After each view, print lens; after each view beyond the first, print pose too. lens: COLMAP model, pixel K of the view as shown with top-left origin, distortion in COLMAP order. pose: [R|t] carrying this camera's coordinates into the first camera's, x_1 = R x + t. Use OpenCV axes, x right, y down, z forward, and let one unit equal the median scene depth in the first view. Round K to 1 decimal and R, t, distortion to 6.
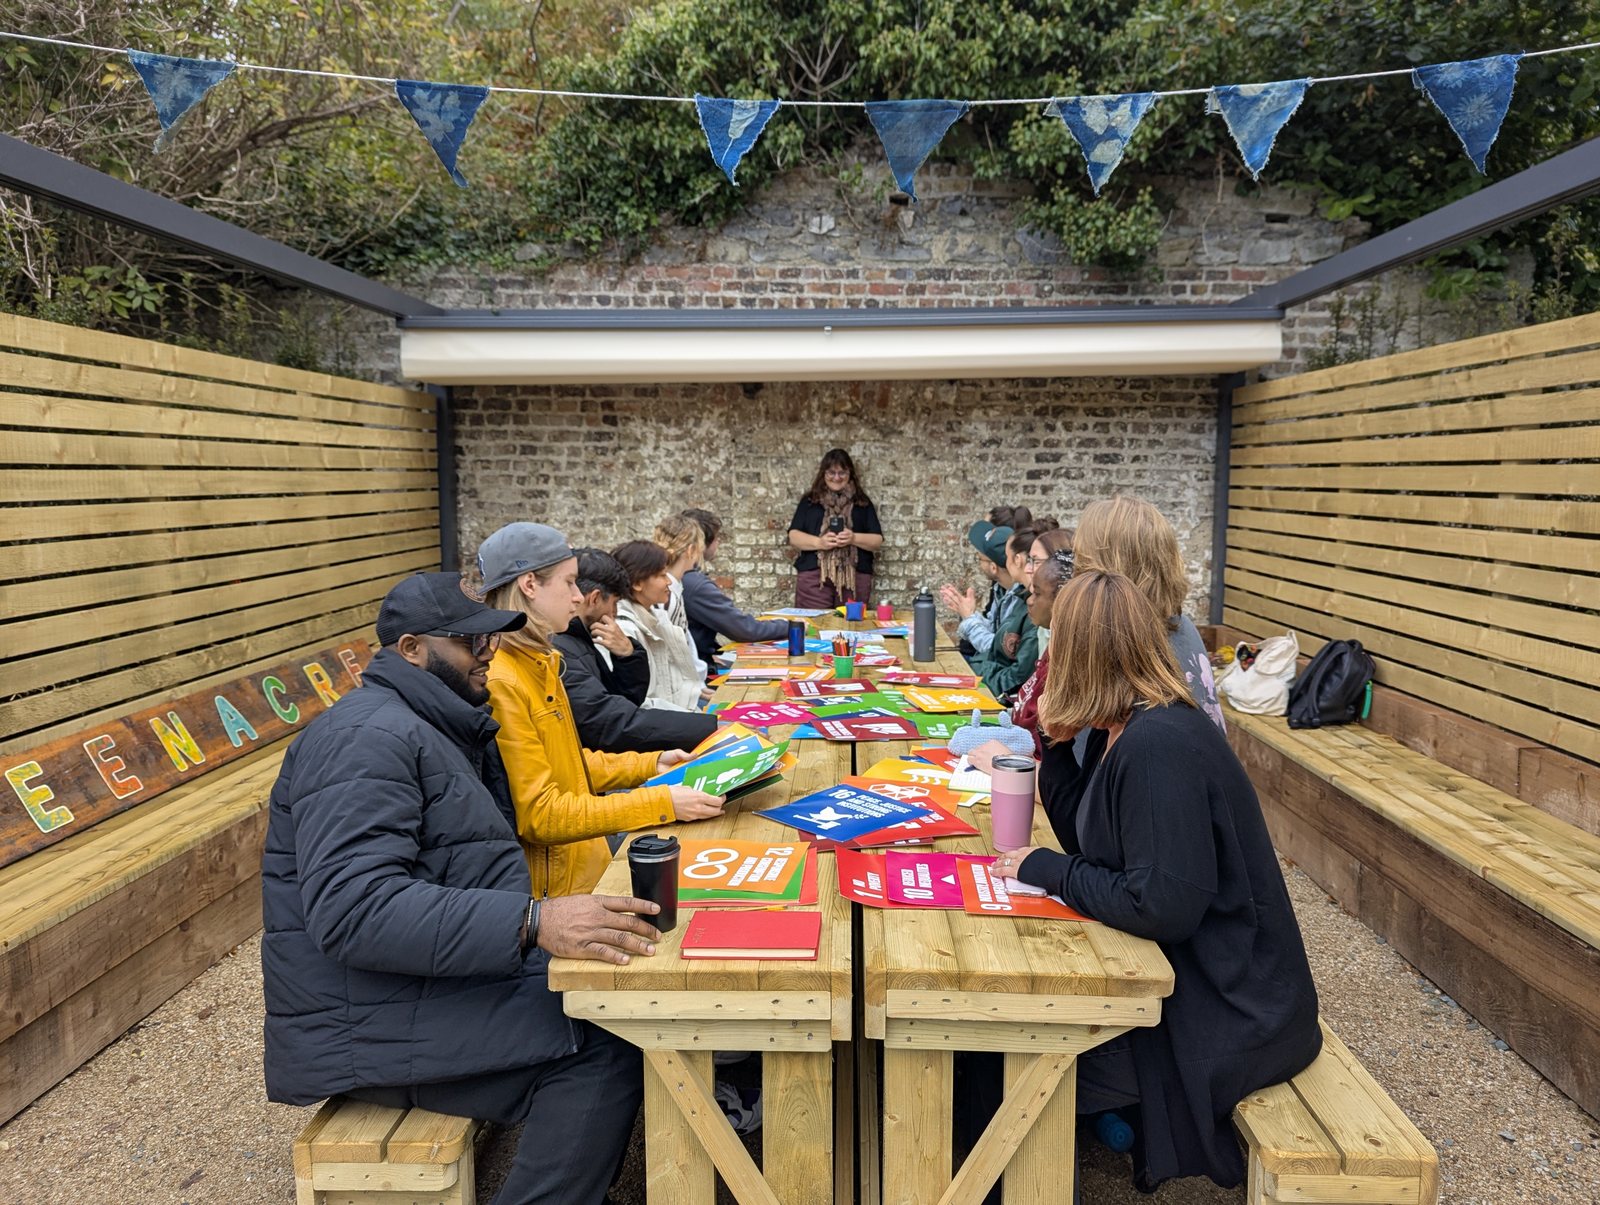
lens RADIAL K [[1226.1, 0, 799.4], [0, 1226.1, 604.3], [0, 0, 1]] dist [0.071091, -0.004053]
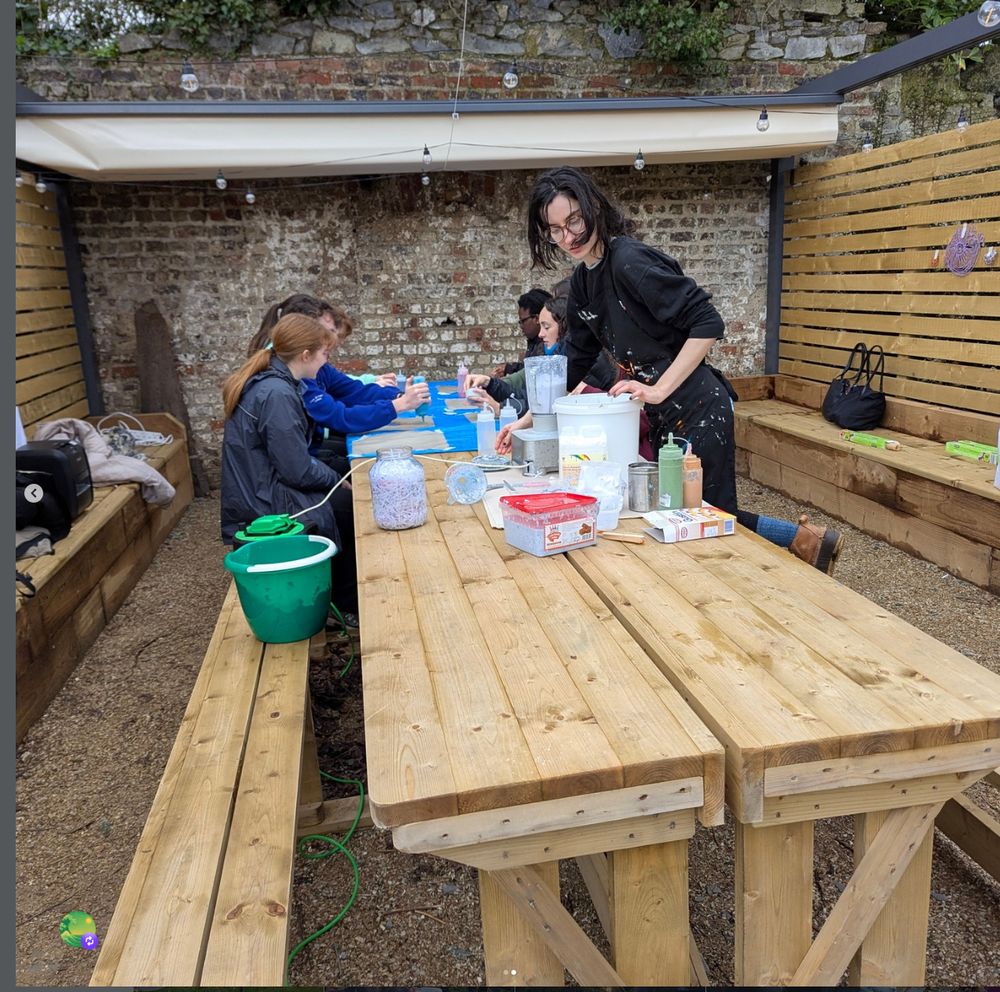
lens RADIAL K [[898.6, 0, 500.7], [0, 898.6, 494.0], [0, 0, 1]] dist [0.031194, 0.000160]
pose [[0.976541, -0.089462, 0.195869, -0.104626], [0.065494, 0.989916, 0.125603, 0.003922], [-0.205130, -0.109828, 0.972553, 0.182099]]
